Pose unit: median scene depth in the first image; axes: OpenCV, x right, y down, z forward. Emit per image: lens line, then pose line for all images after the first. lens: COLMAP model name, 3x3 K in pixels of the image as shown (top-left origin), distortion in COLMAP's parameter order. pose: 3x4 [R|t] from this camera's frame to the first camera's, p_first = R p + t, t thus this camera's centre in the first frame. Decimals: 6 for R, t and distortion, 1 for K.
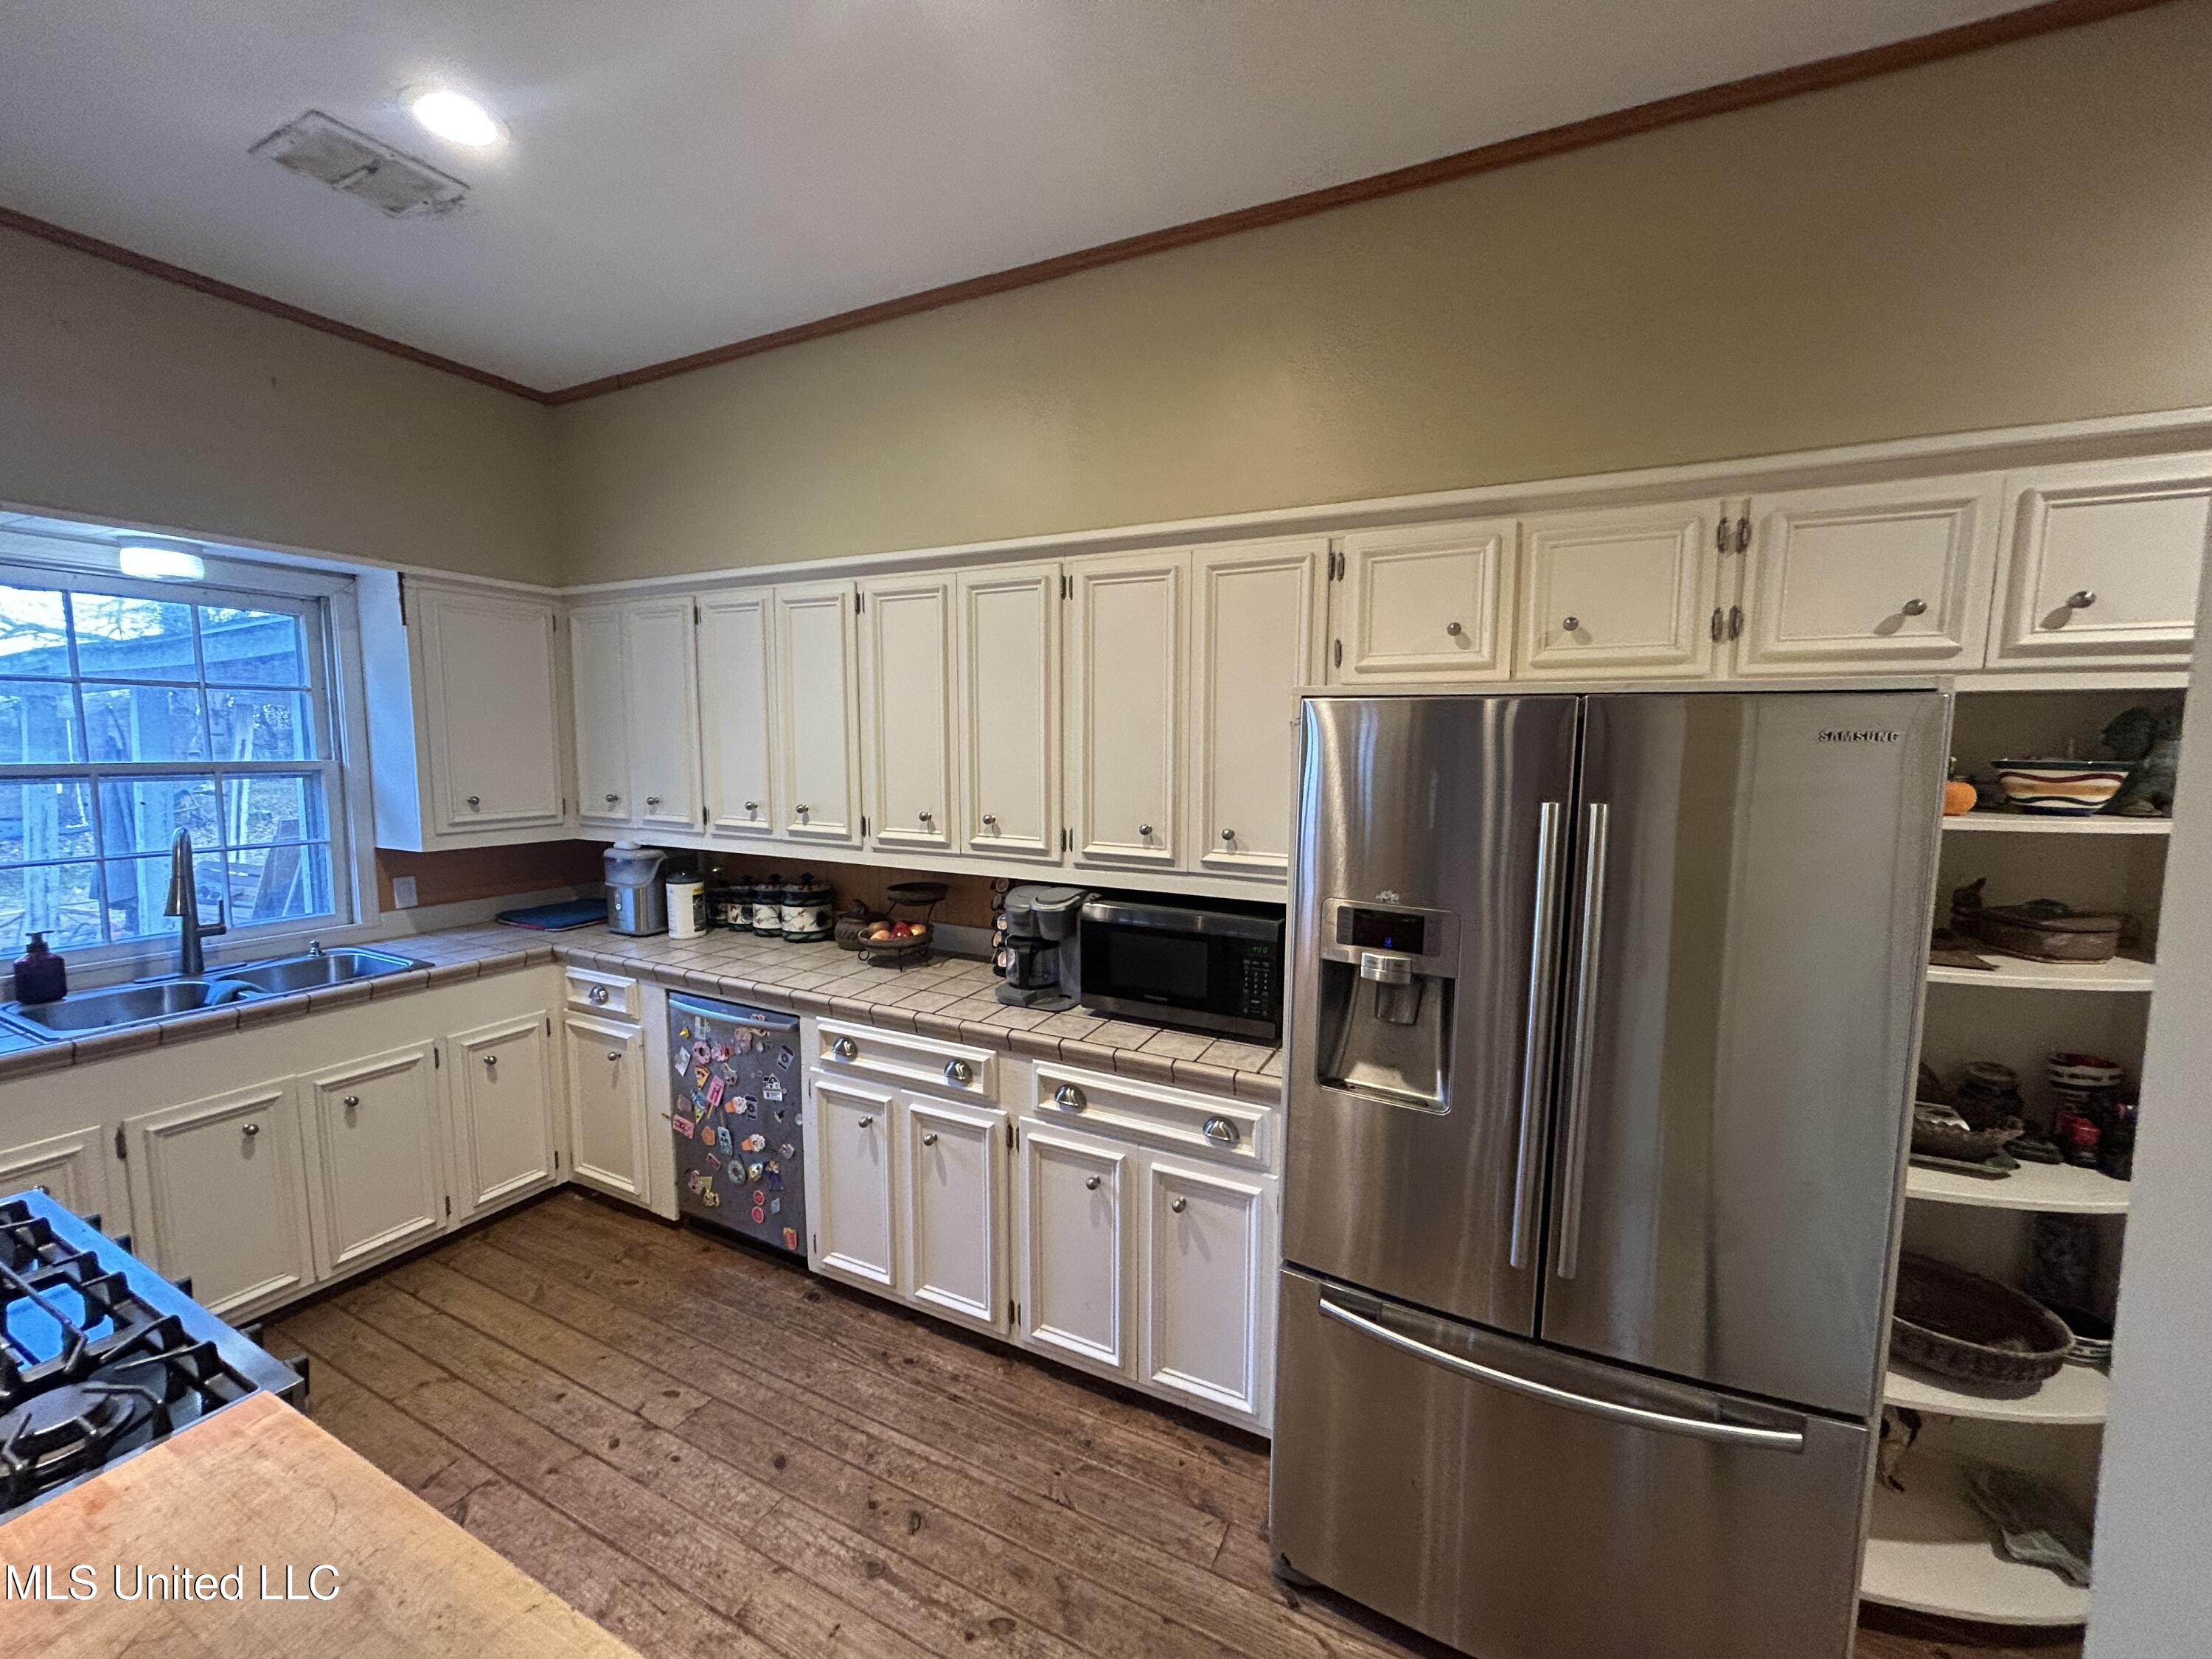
lens RADIAL K [[895.3, 0, 1099.3], [0, 895.3, 828.7], [0, 0, 1]] dist [-0.001764, 0.003904]
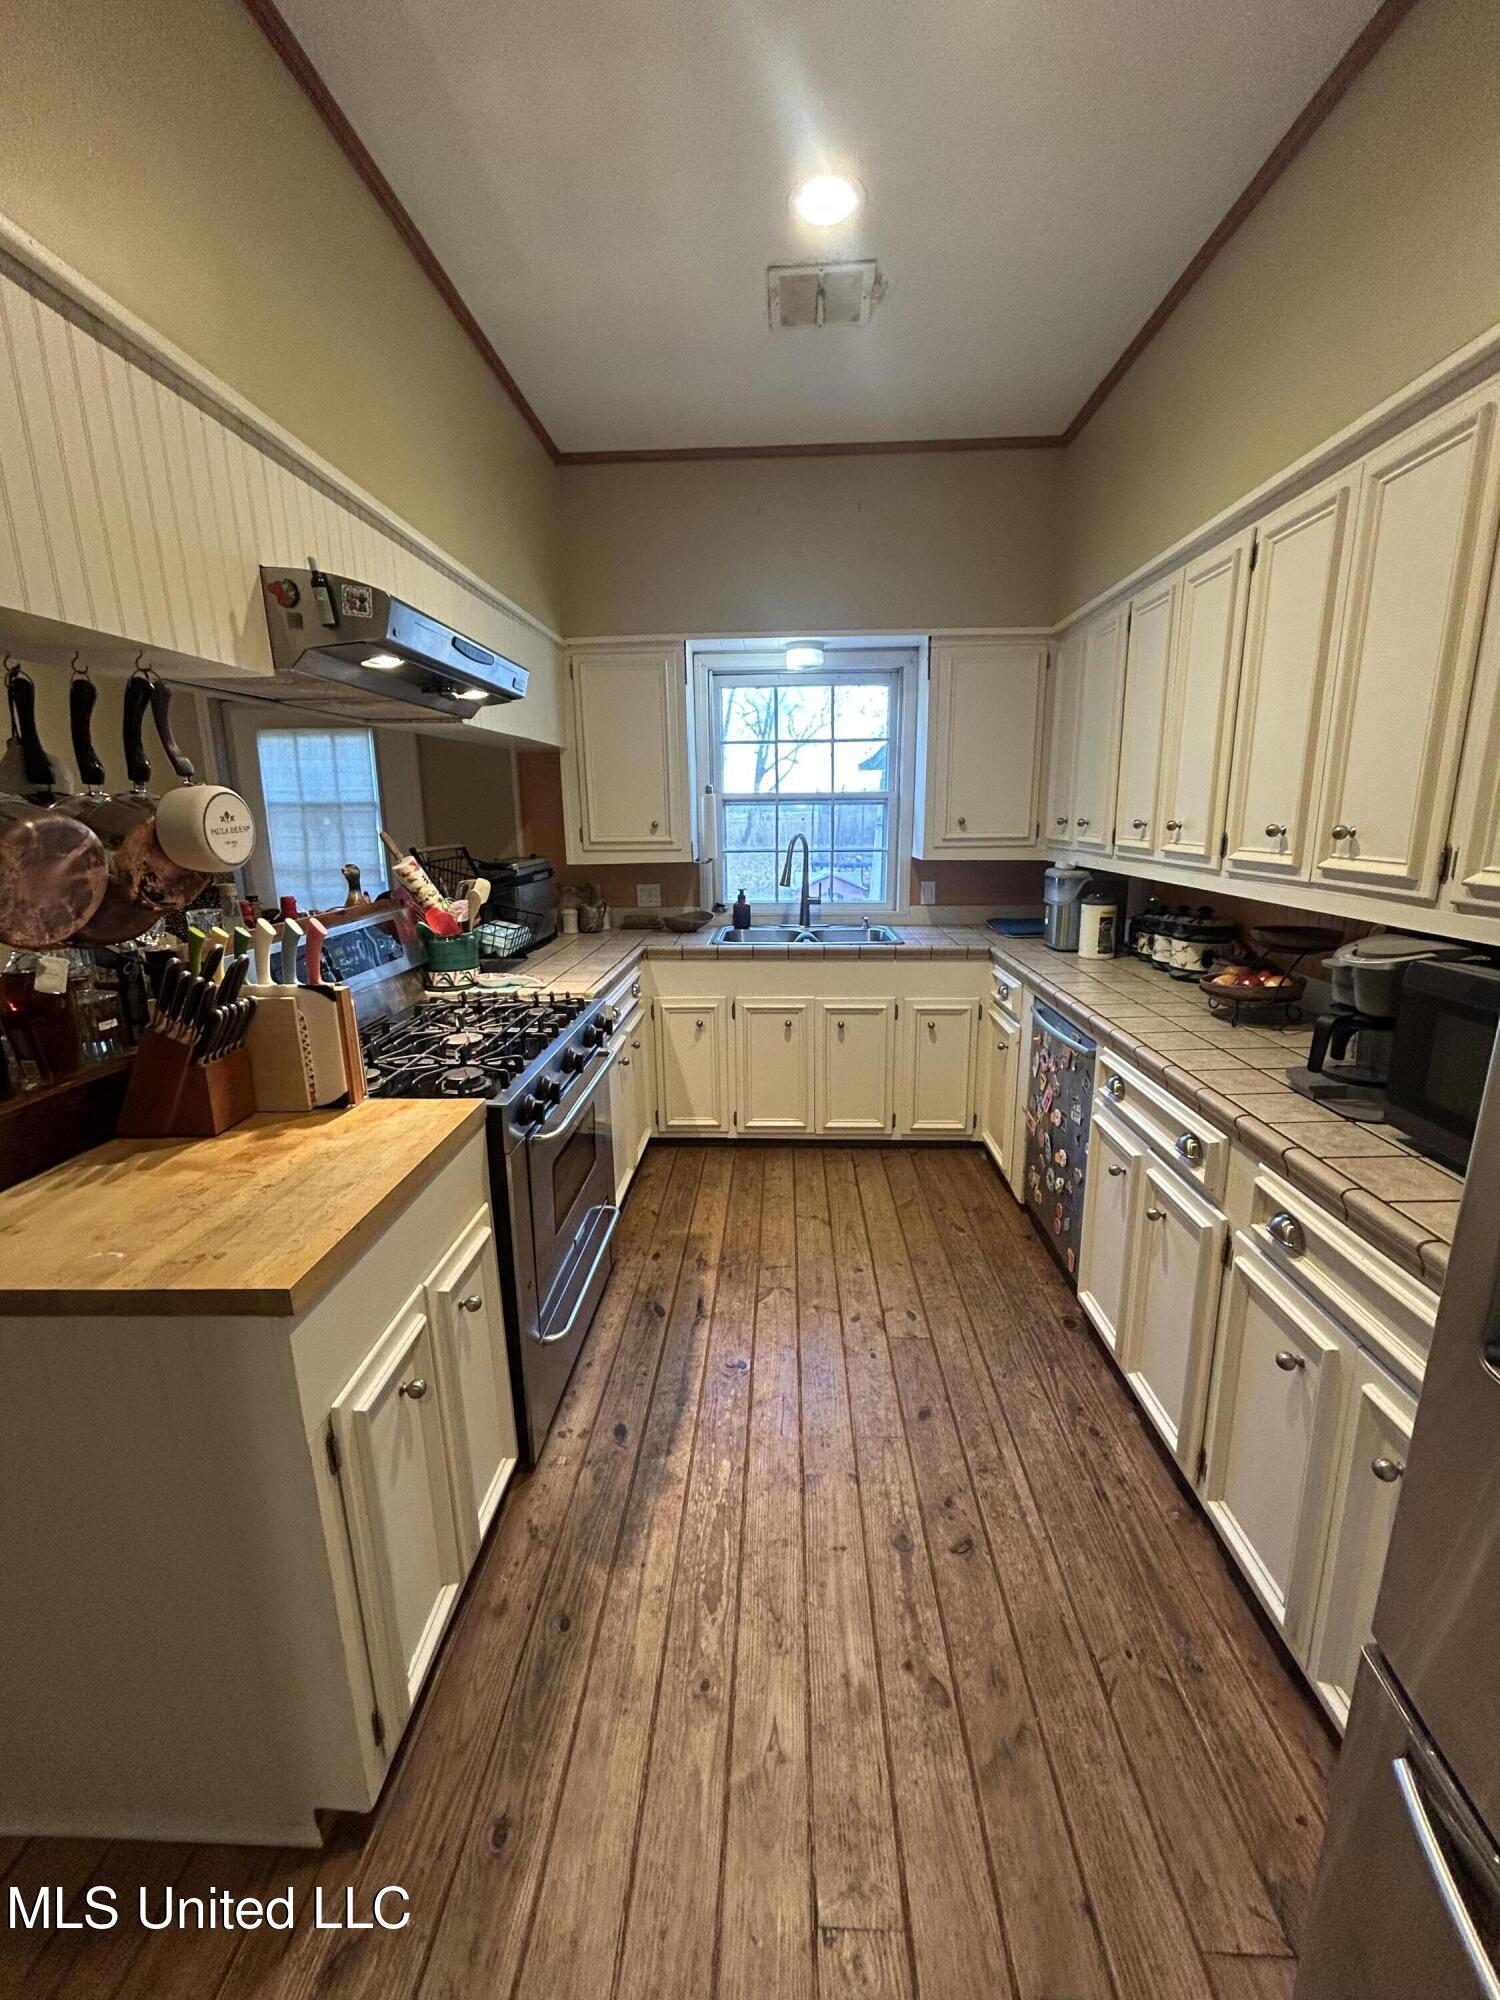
lens RADIAL K [[809.5, 0, 748.5], [0, 809.5, 995.1], [0, 0, 1]] dist [-0.001764, 0.003904]
pose [[0.414505, 0.190332, -0.889921, 0.268881], [-0.076268, 0.981710, 0.174440, 0.038927], [0.906846, -0.004434, 0.421440, 0.311661]]
